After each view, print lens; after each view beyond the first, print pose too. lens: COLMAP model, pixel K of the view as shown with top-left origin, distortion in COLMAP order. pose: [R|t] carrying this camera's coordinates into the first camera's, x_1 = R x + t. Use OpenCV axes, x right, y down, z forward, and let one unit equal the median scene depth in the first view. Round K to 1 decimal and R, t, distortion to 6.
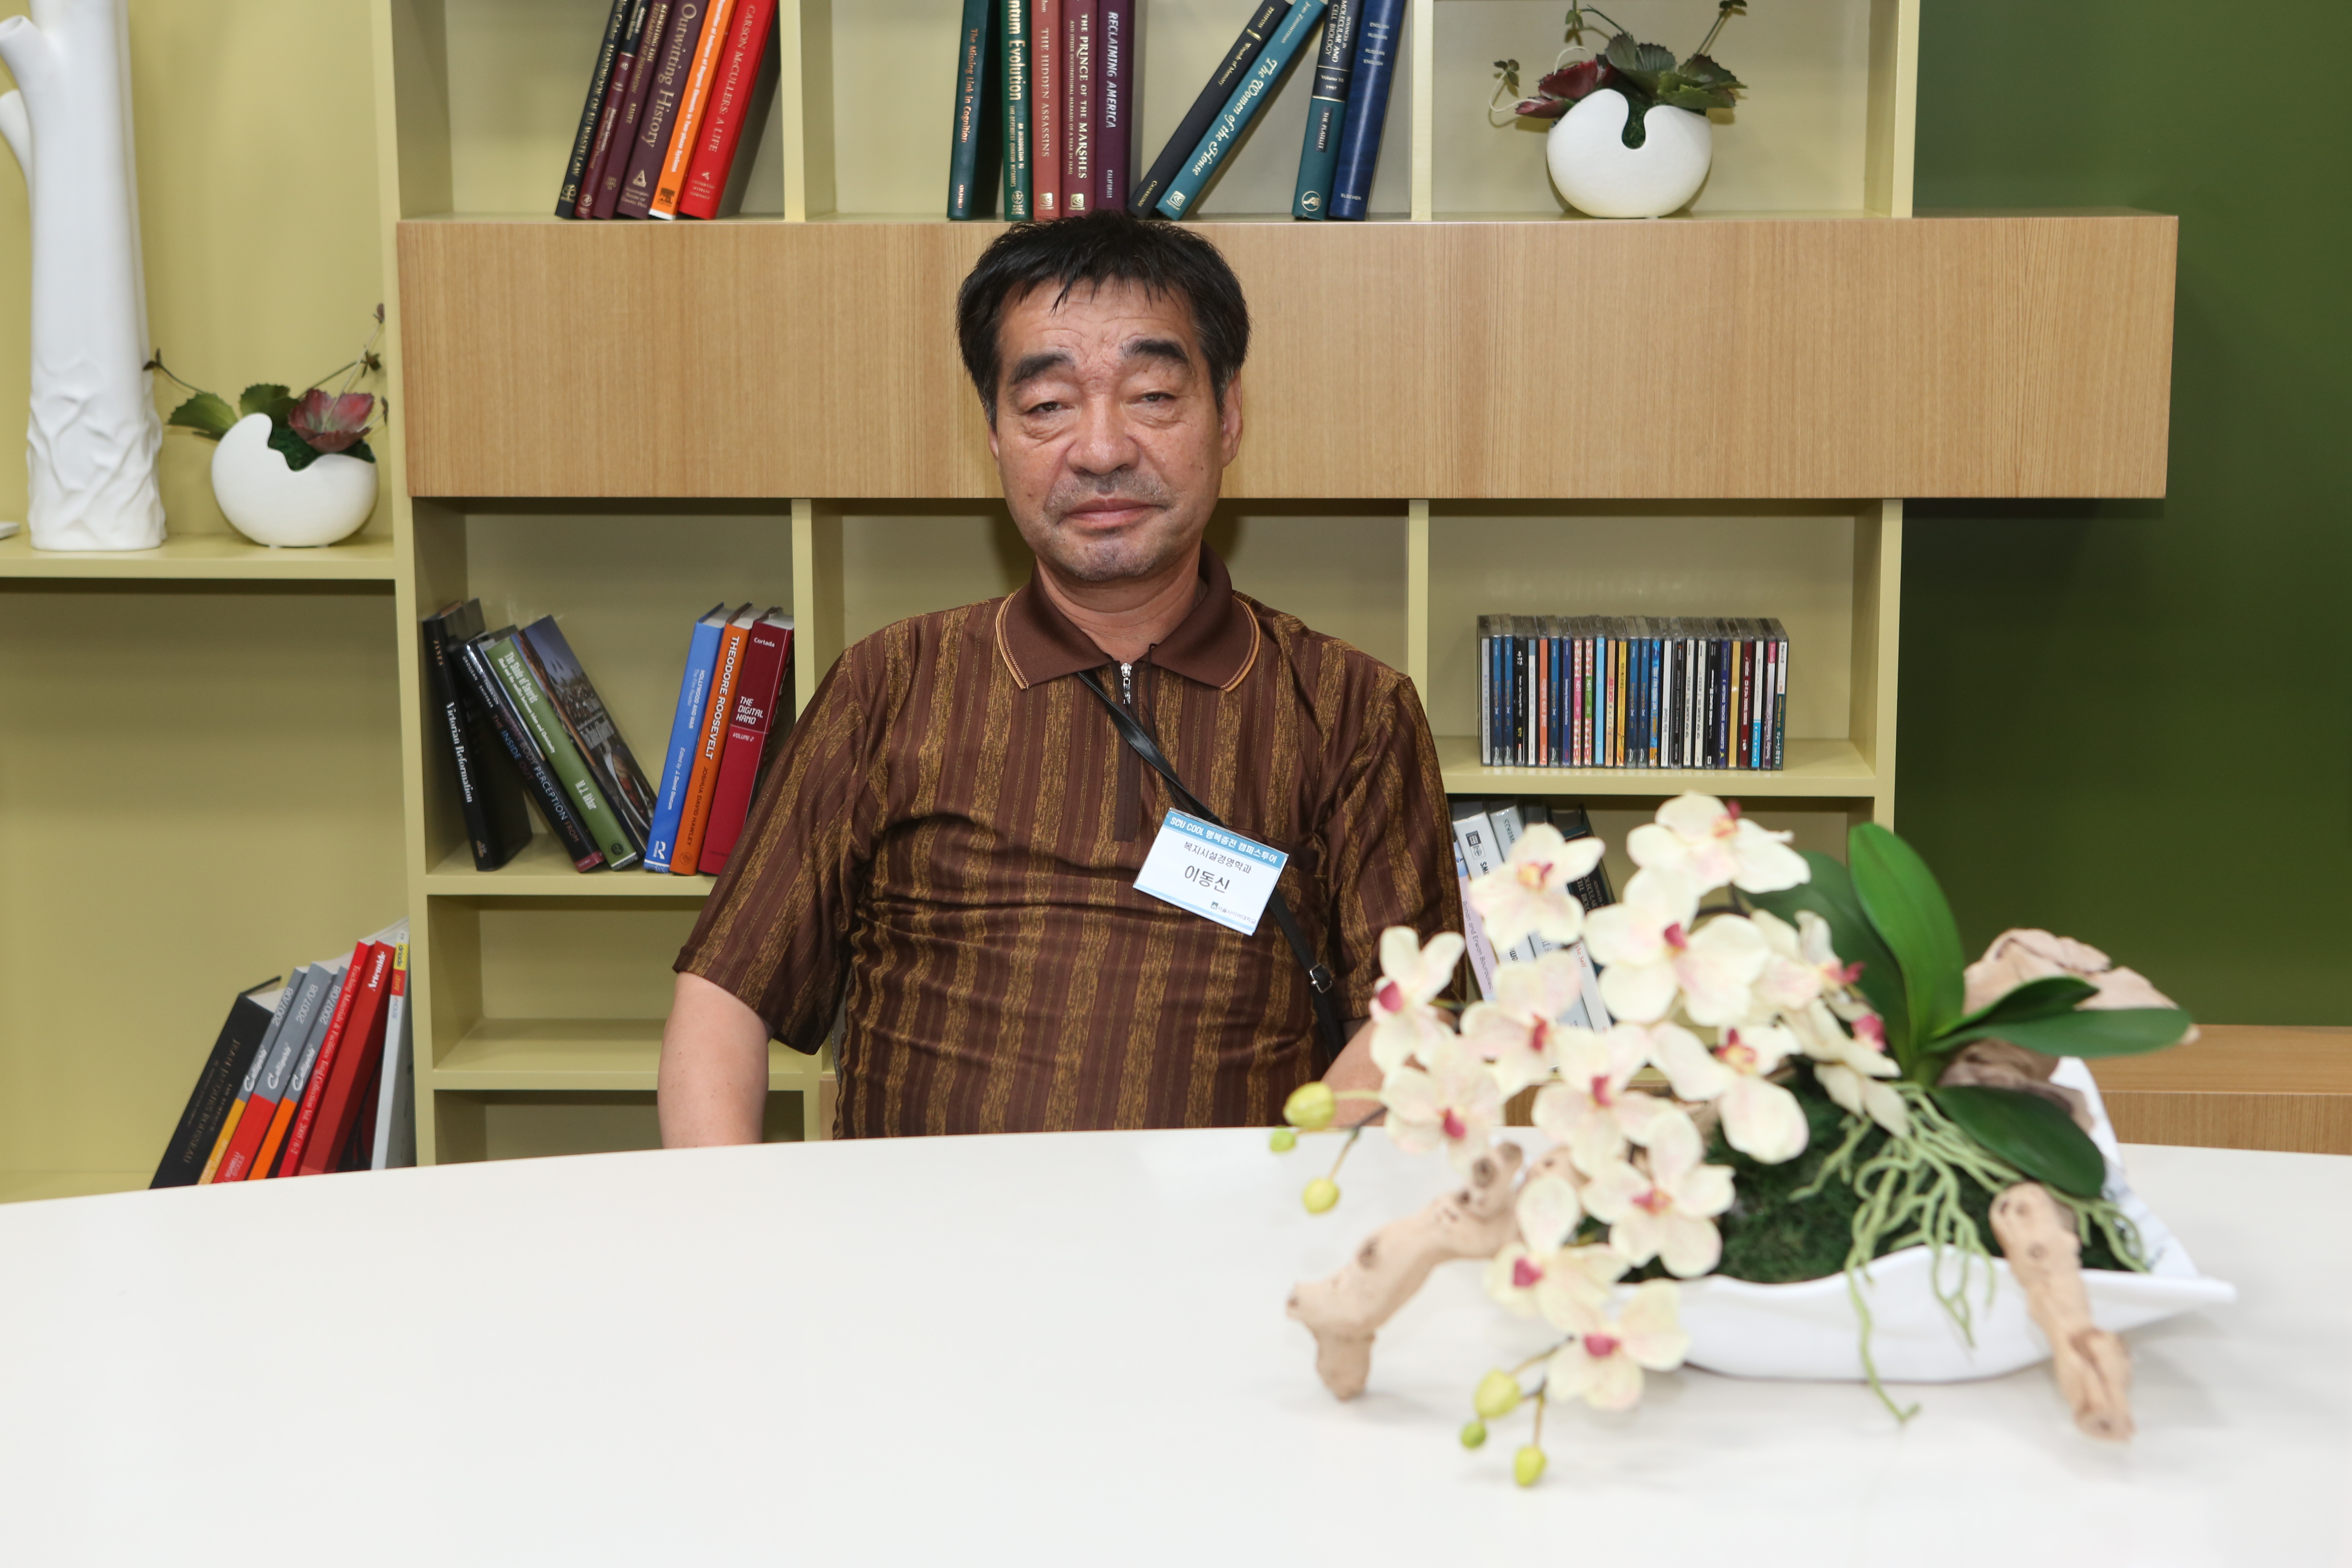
lens RADIAL K [[4063.3, 0, 1182.6], [0, 4063.3, 758.2], [0, 0, 1]] dist [0.134294, 0.029678]
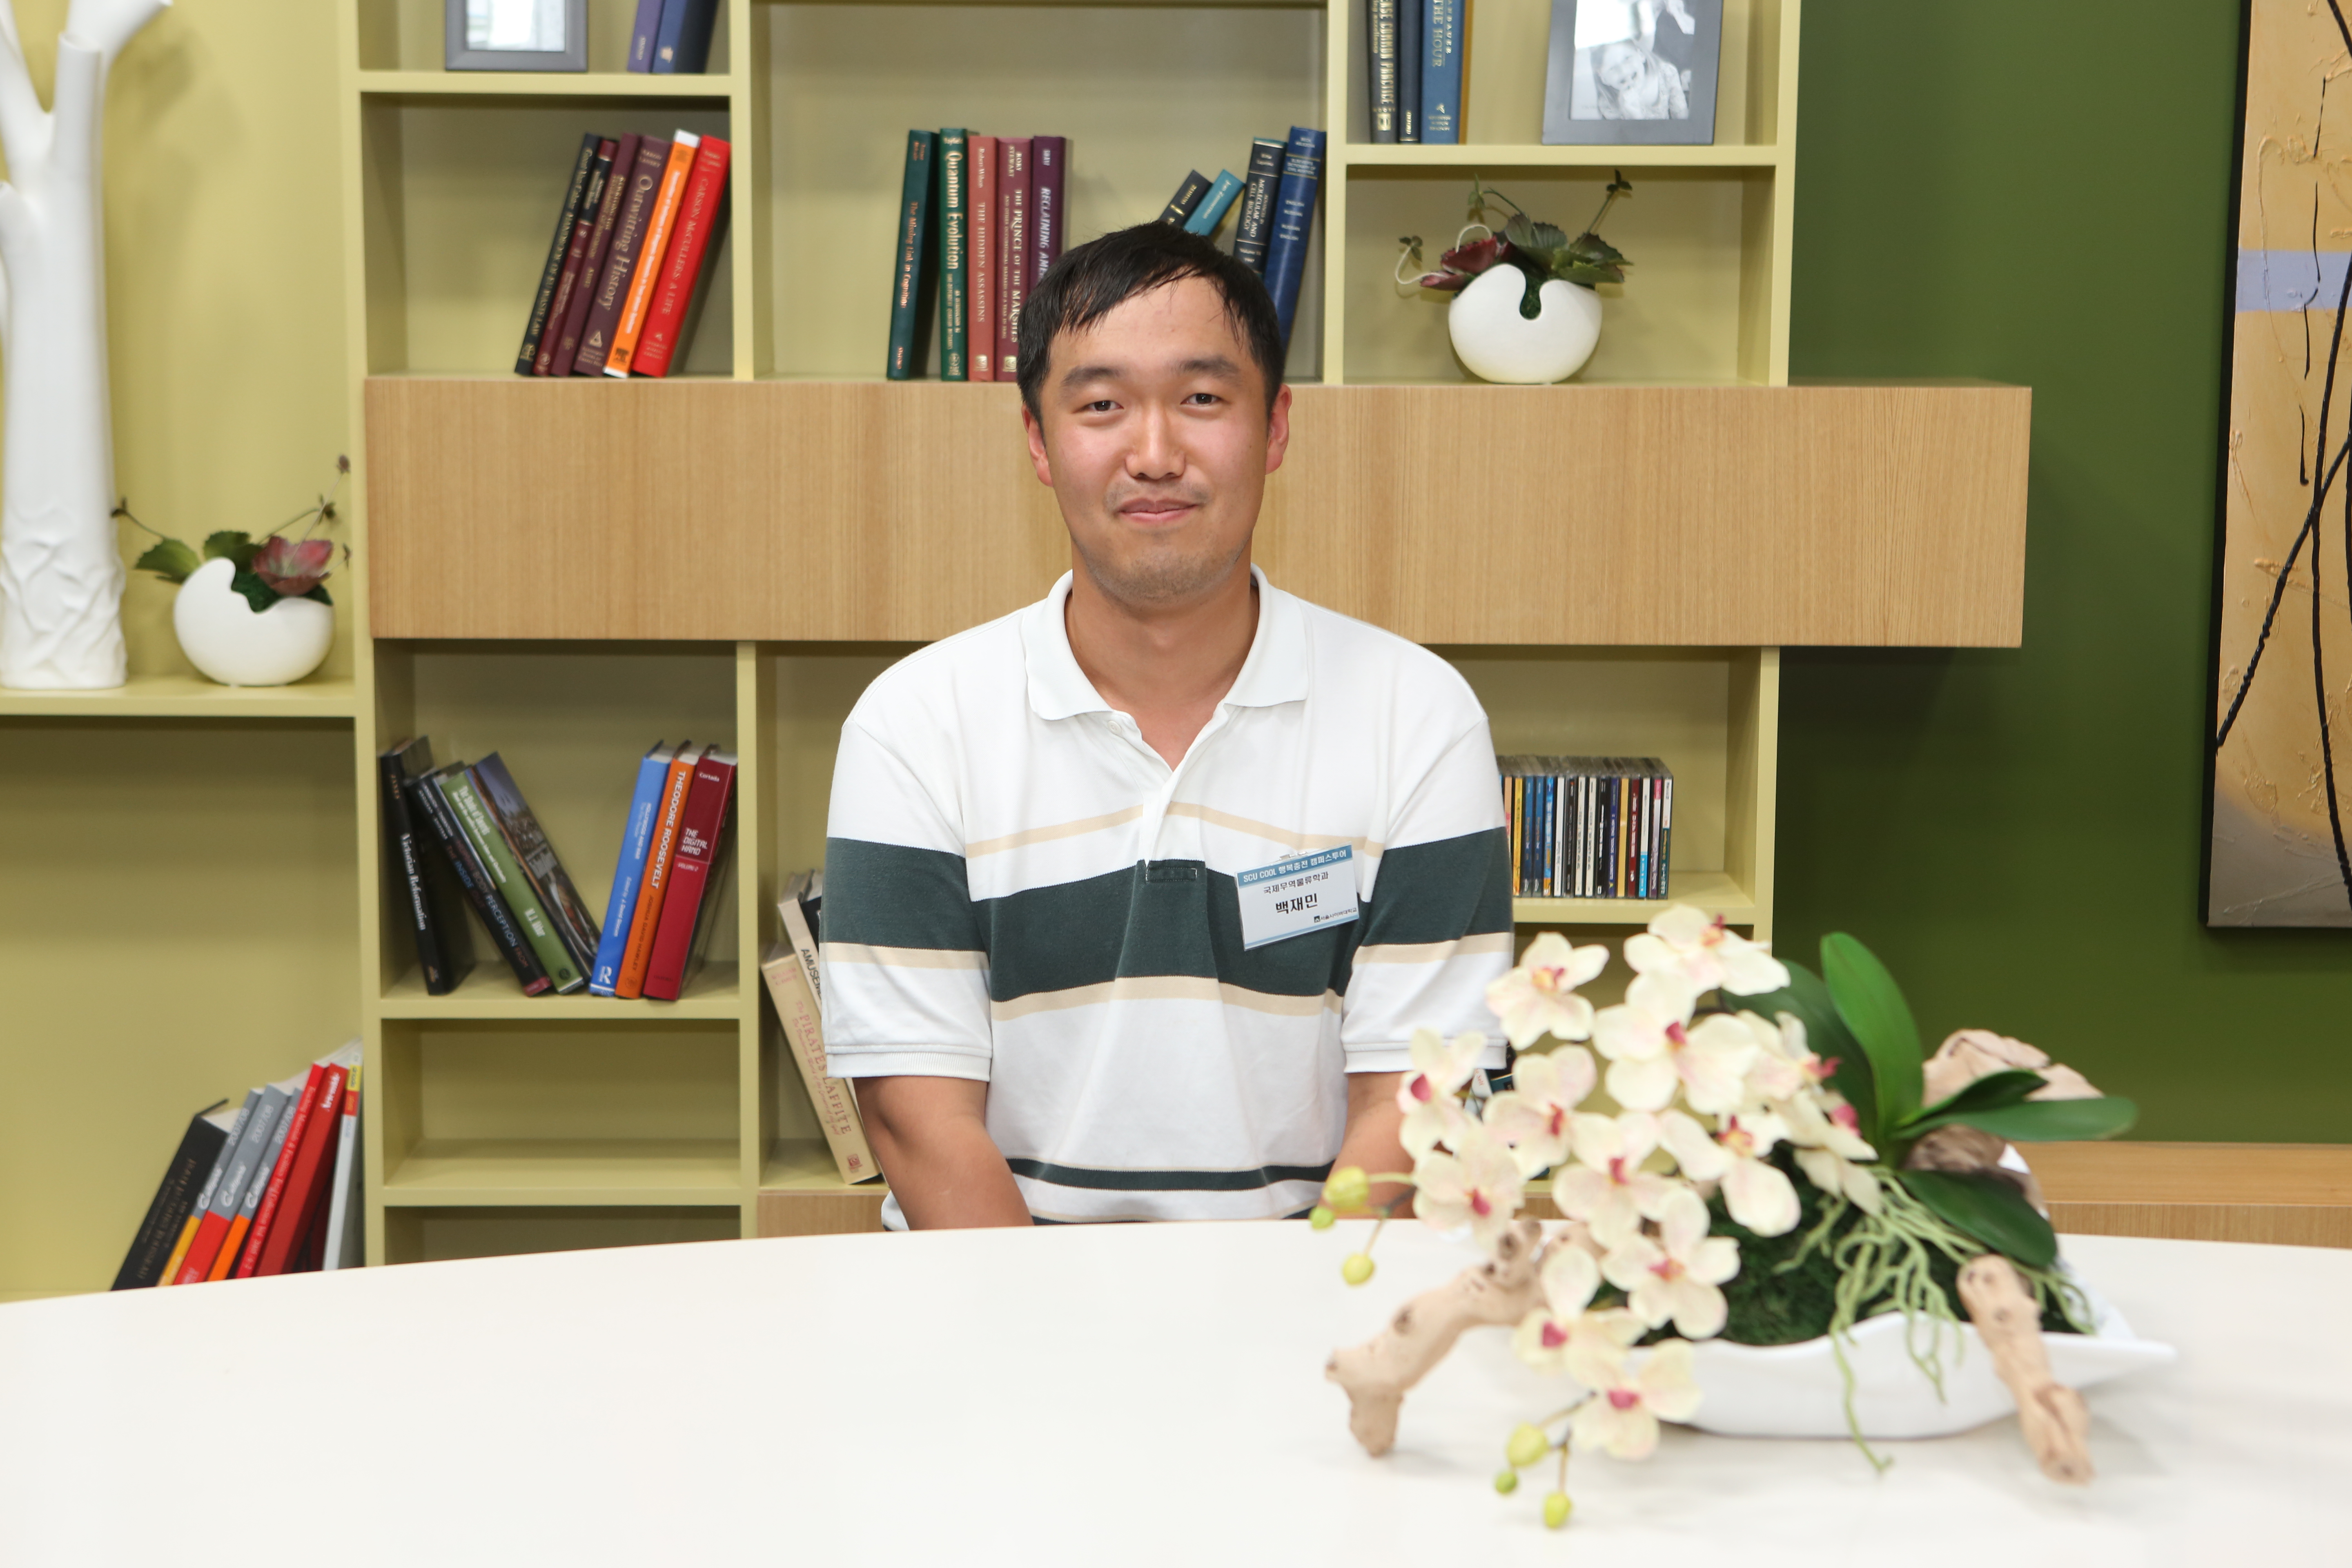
lens RADIAL K [[4031.0, 0, 1174.9], [0, 4031.0, 751.2], [0, 0, 1]] dist [0.131162, 0.023752]
pose [[0.998557, 0.002977, 0.053623, -0.039368], [-0.000933, 0.999273, -0.038104, 0.004679], [-0.053697, 0.037999, 0.997834, -0.050960]]
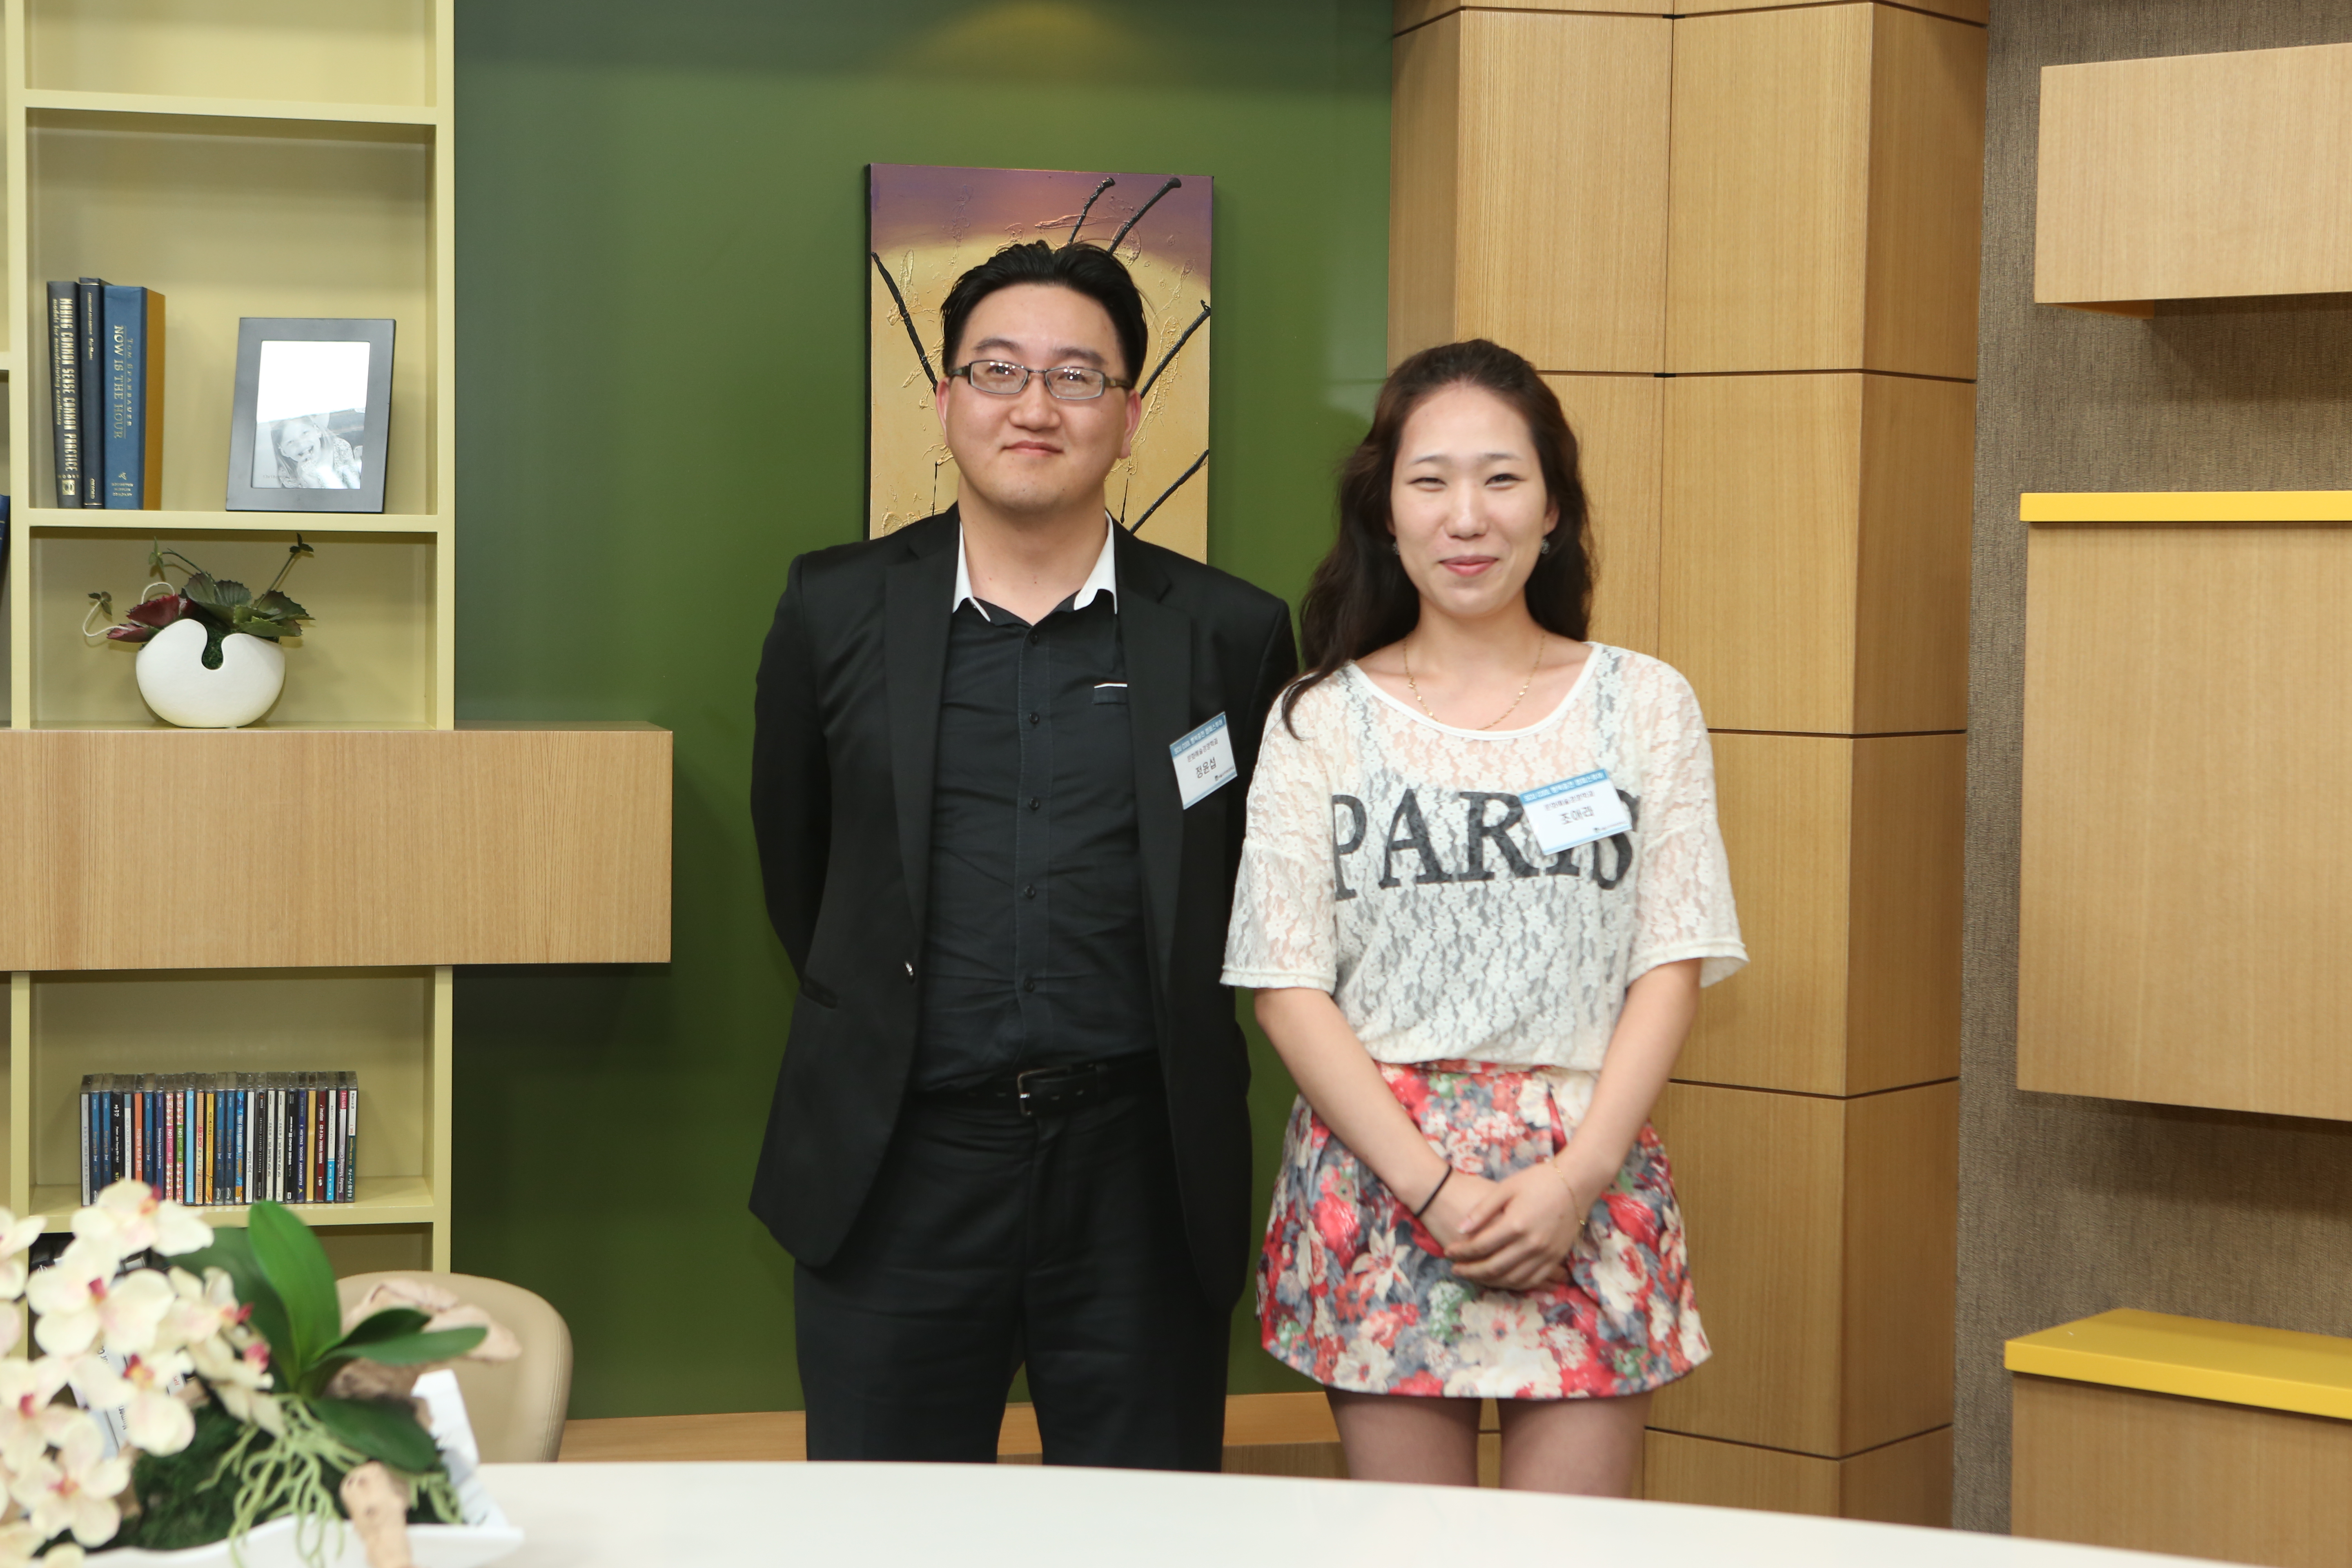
lens RADIAL K [[4136.2, 0, 1175.2], [0, 4136.2, 758.9], [0, 0, 1]] dist [0.134888, 0.024690]
pose [[0.959511, 0.001263, 0.281667, 0.038977], [0.032083, 0.992992, -0.113746, 0.020392], [-0.279836, 0.118177, 0.952746, -0.208216]]
